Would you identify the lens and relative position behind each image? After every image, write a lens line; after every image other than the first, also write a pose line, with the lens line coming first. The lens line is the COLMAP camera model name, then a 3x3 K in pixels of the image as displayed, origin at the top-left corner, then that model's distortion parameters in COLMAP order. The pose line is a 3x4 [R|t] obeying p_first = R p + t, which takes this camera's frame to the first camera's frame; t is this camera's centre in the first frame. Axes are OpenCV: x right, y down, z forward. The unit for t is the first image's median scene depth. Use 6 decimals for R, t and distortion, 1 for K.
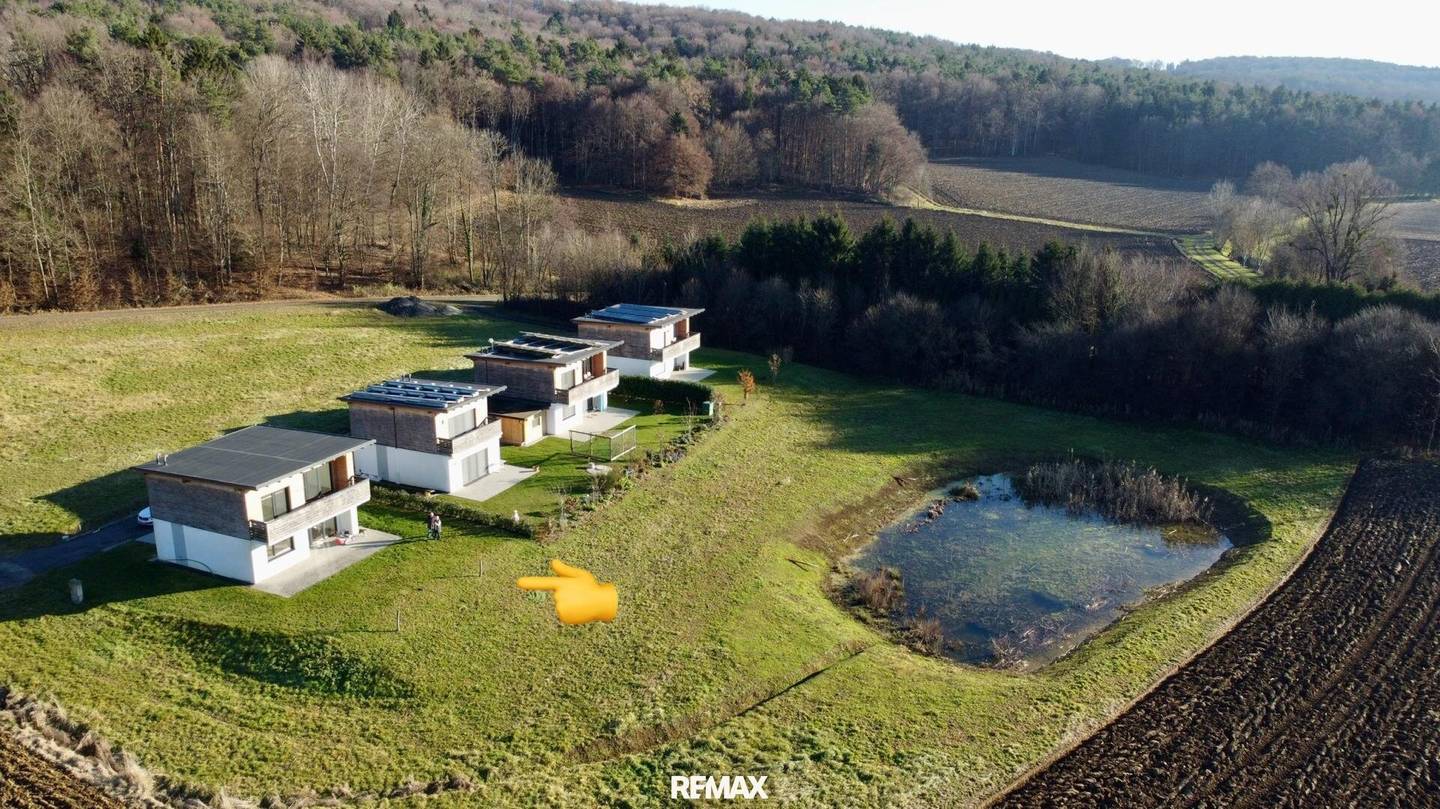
lens RADIAL K [[1091.7, 0, 724.2], [0, 1091.7, 398.0], [0, 0, 1]] dist [0.012226, -0.014204]
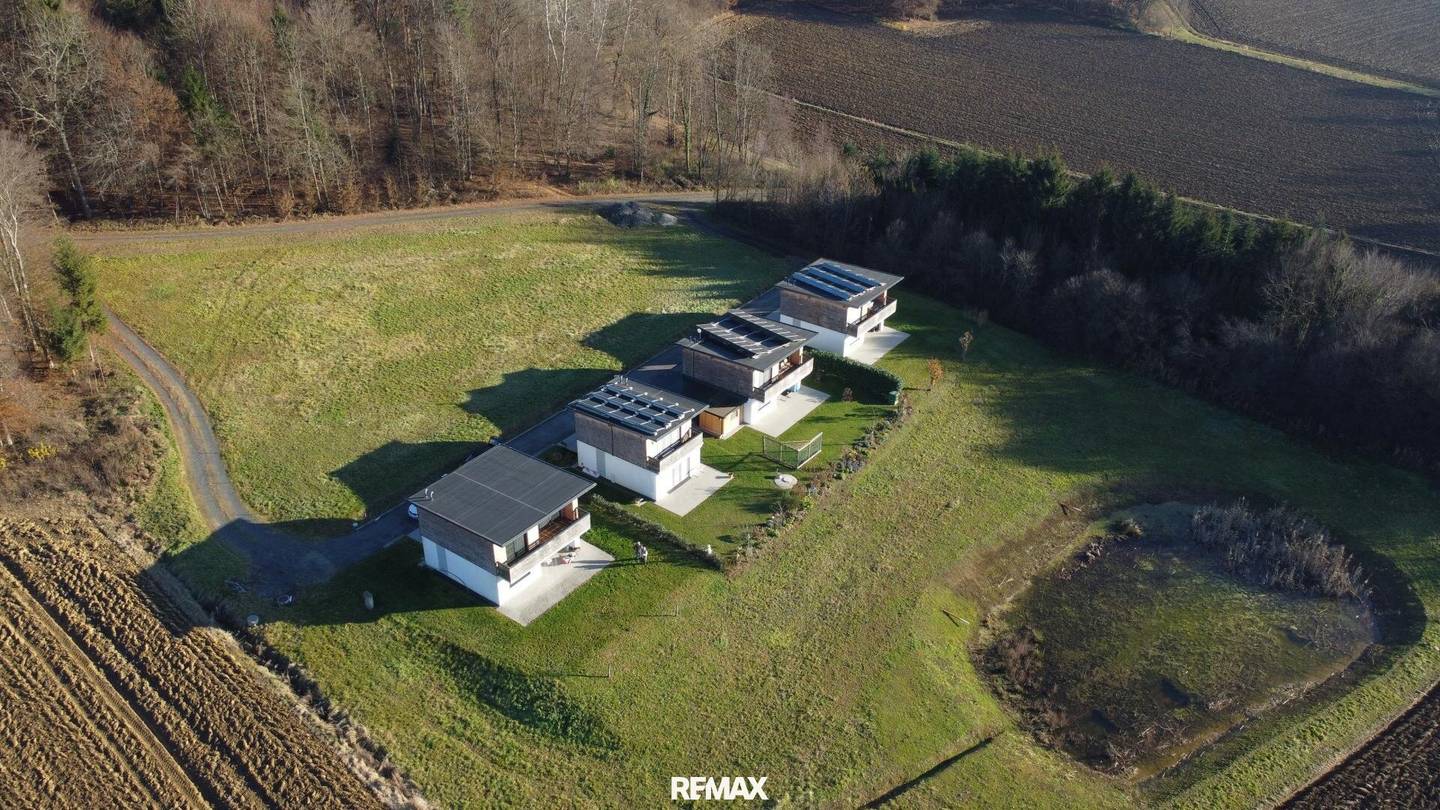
lens RADIAL K [[1091.7, 0, 719.6], [0, 1091.7, 405.4], [0, 0, 1]] dist [0.012226, -0.014204]
pose [[0.978759, 0.104256, -0.176524, 0.008971], [-0.057853, 0.966503, 0.250050, -0.288153], [0.196680, -0.234526, 0.952005, -0.062280]]
